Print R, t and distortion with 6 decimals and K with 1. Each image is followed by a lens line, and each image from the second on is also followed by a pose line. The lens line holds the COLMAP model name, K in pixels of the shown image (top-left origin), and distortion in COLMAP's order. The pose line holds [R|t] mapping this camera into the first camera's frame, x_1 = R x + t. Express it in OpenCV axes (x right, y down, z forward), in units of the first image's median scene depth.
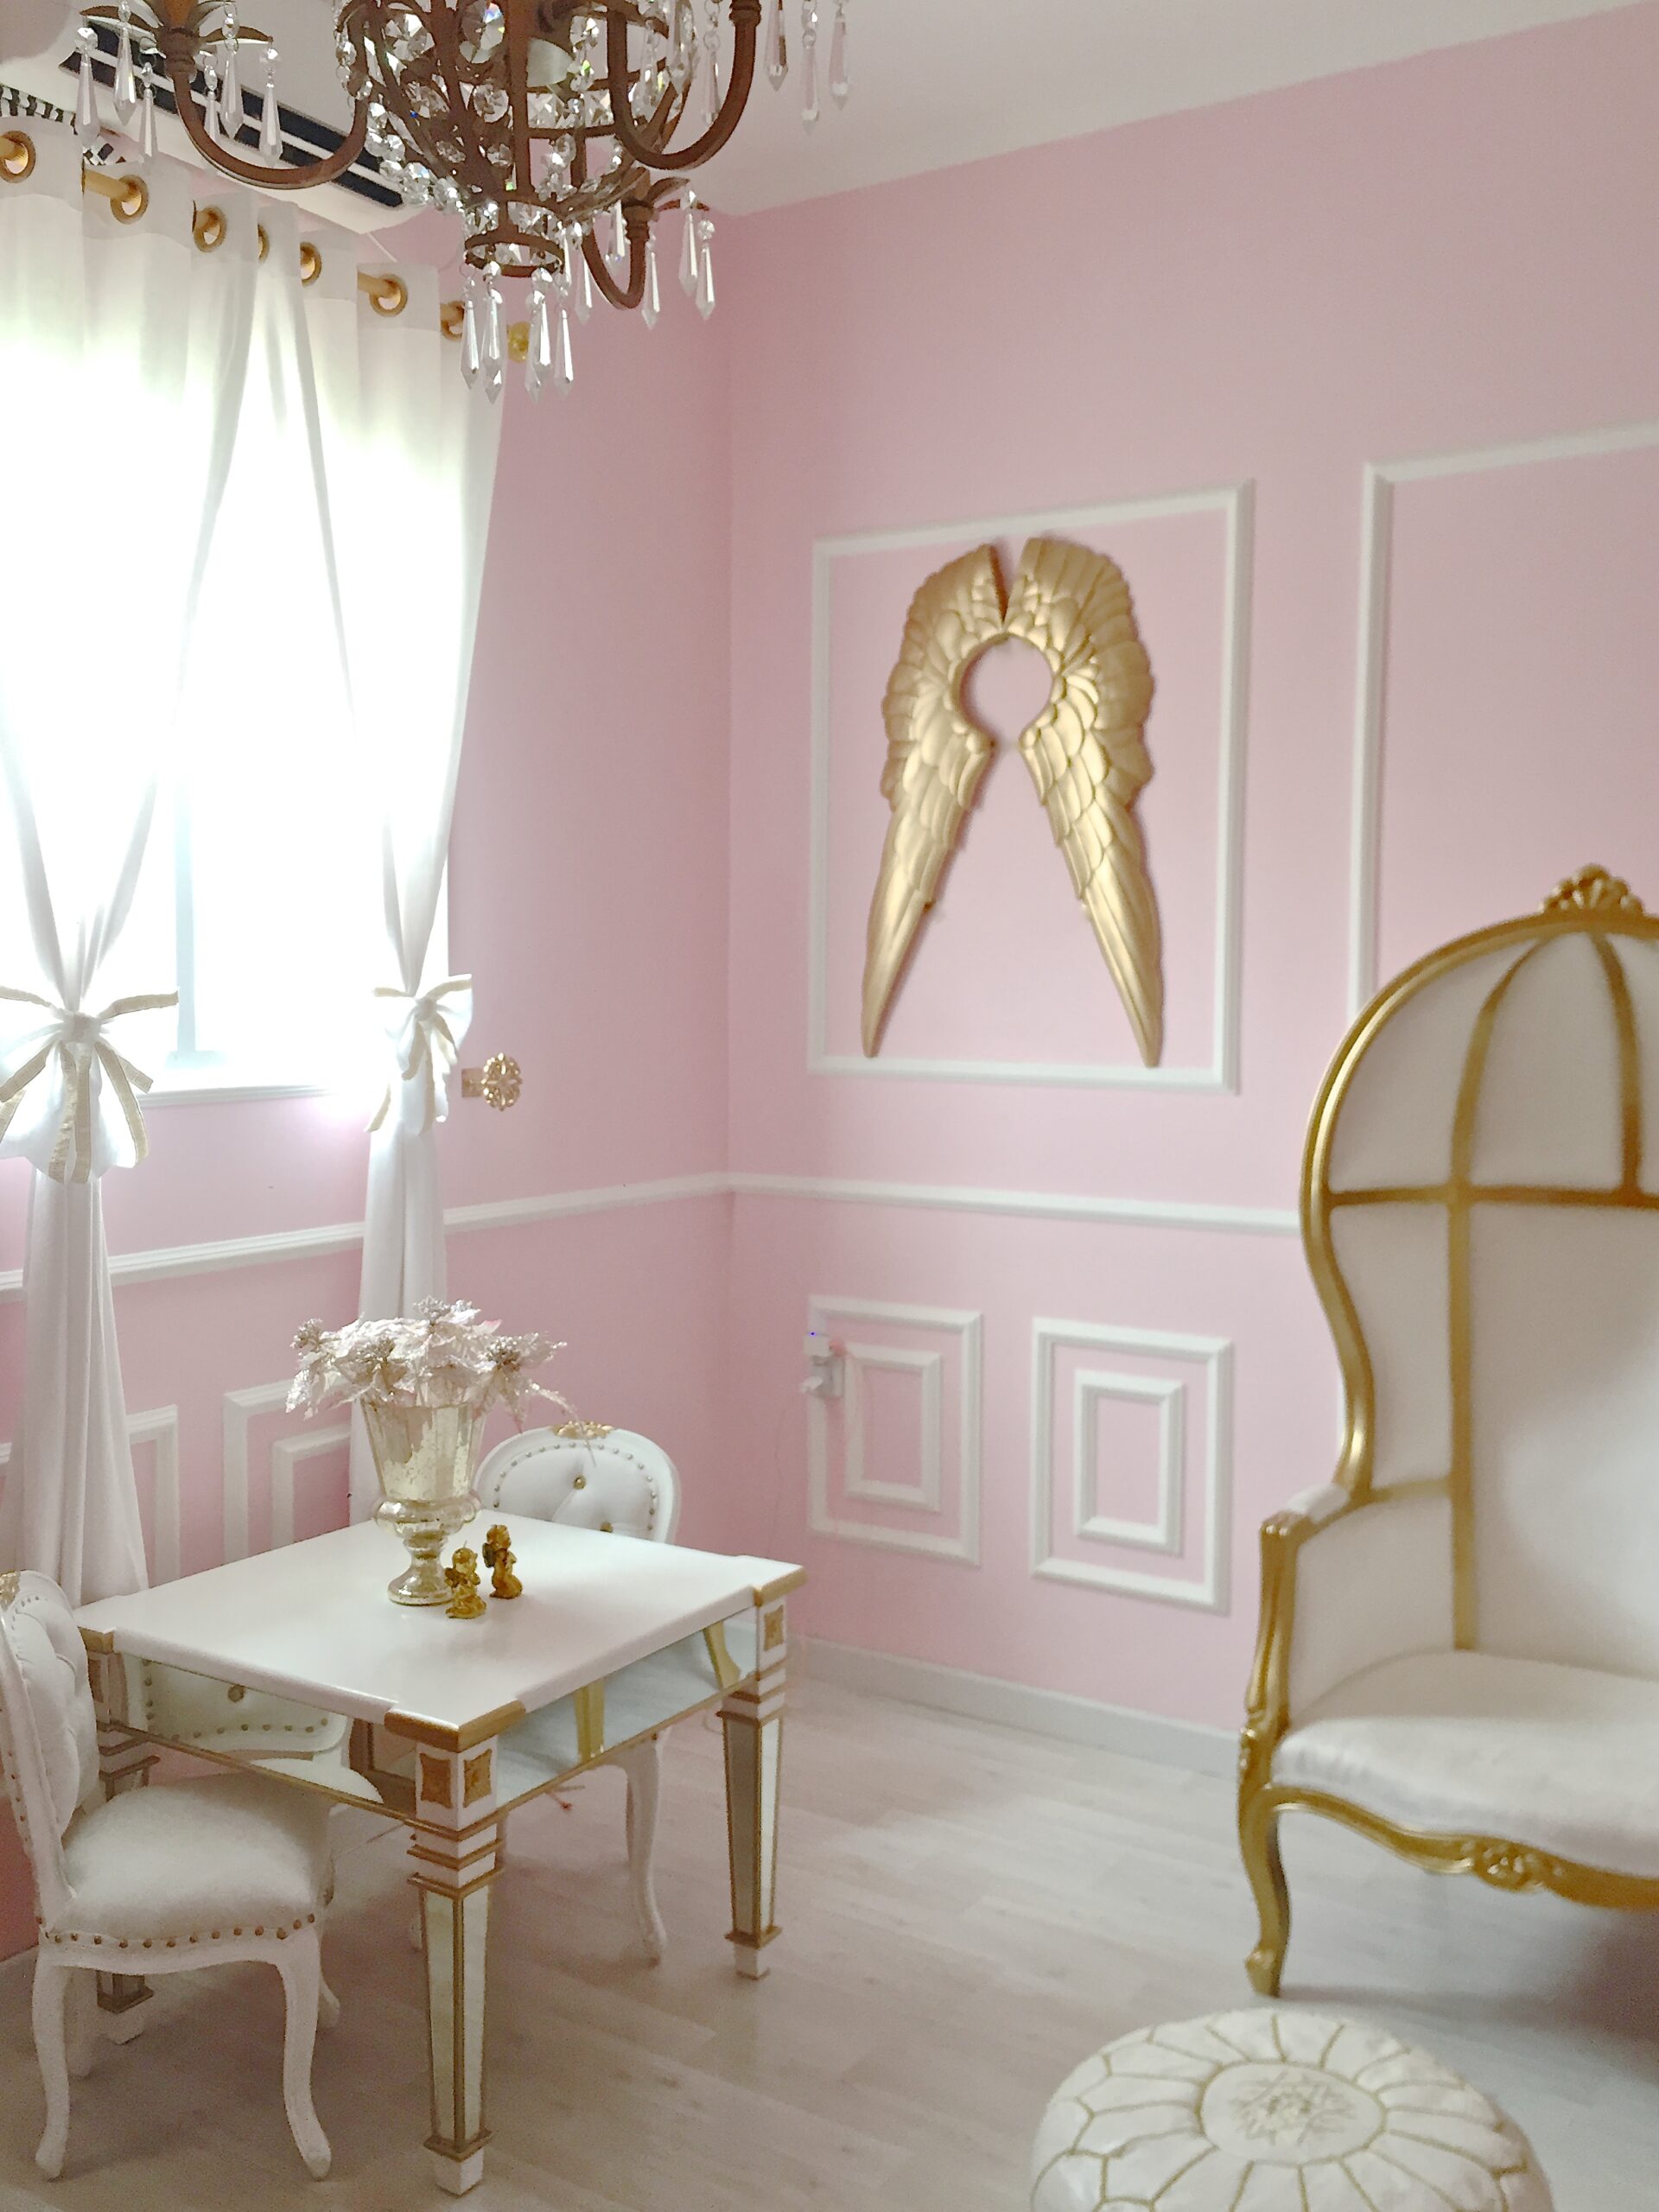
lens RADIAL K [[2242.9, 0, 836.6], [0, 2242.9, 1106.1], [0, 0, 1]] dist [0.047666, -0.137228]
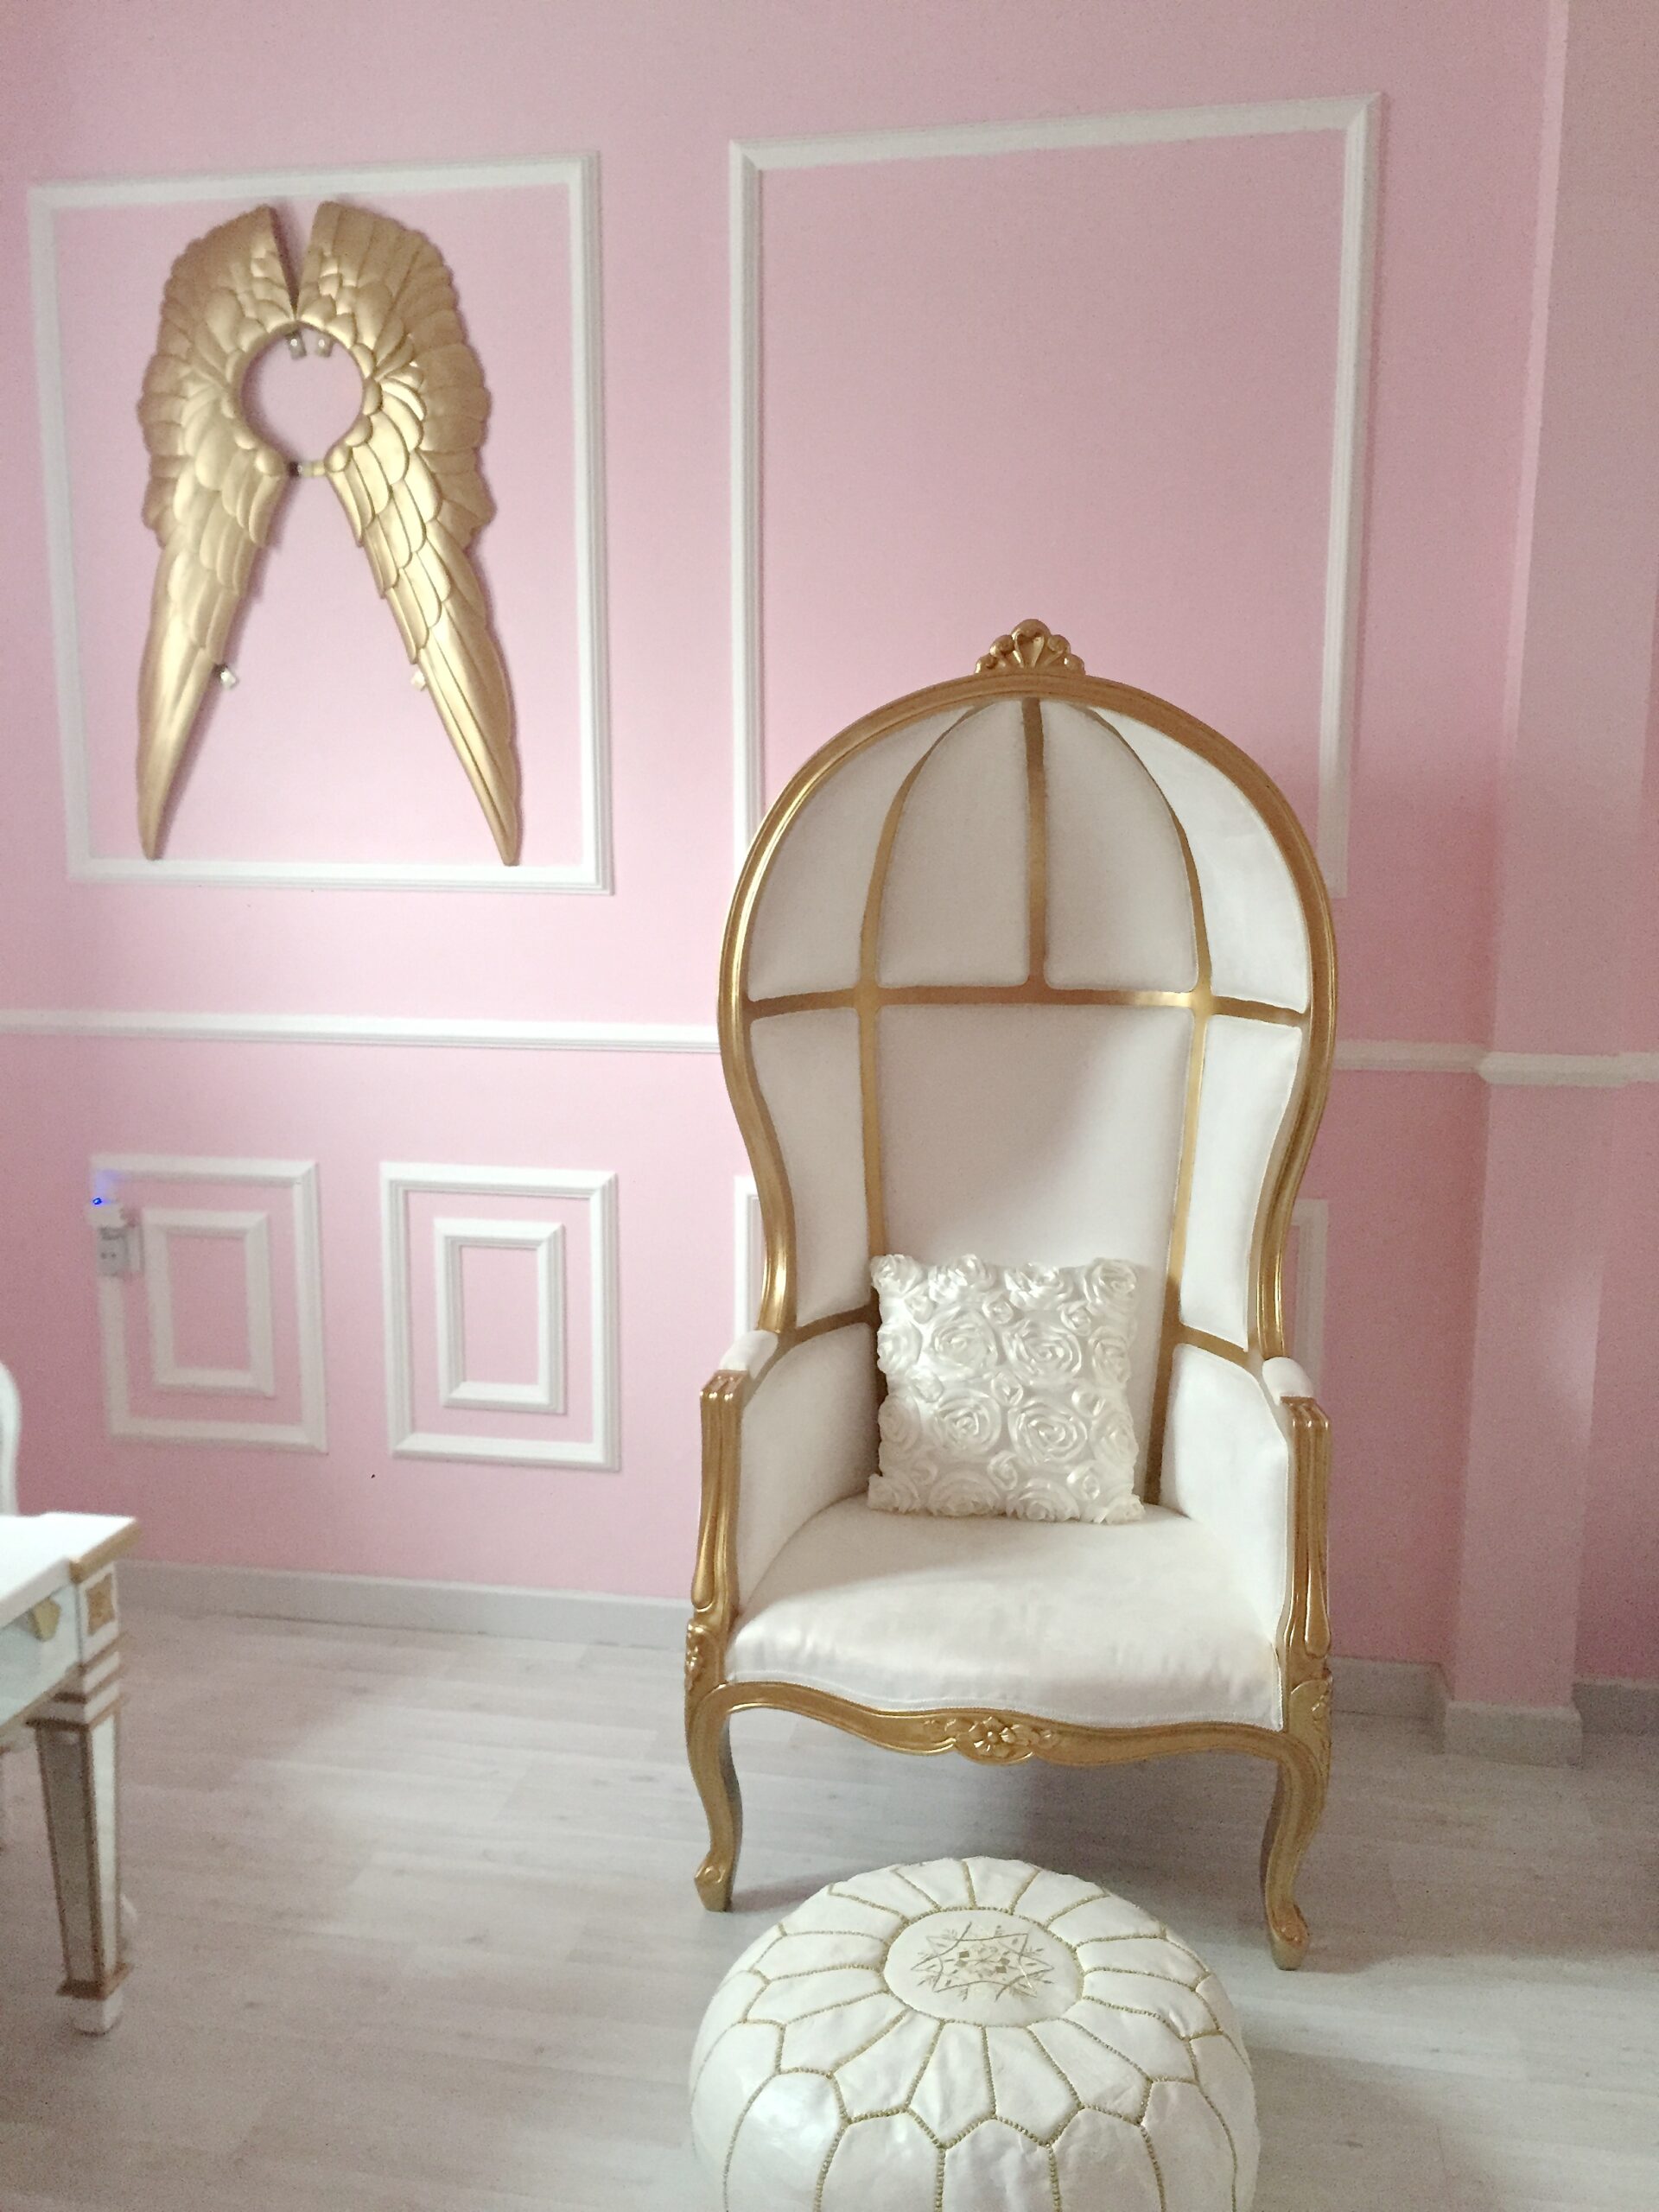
lens RADIAL K [[1928.7, 0, 829.5], [0, 1928.7, 1106.0], [0, 0, 1]] dist [0.101372, -0.151595]
pose [[0.923001, -0.066385, 0.379028, -0.036543], [0.030170, 0.994459, 0.100708, 0.003809], [-0.383613, -0.081518, 0.919889, 0.281414]]
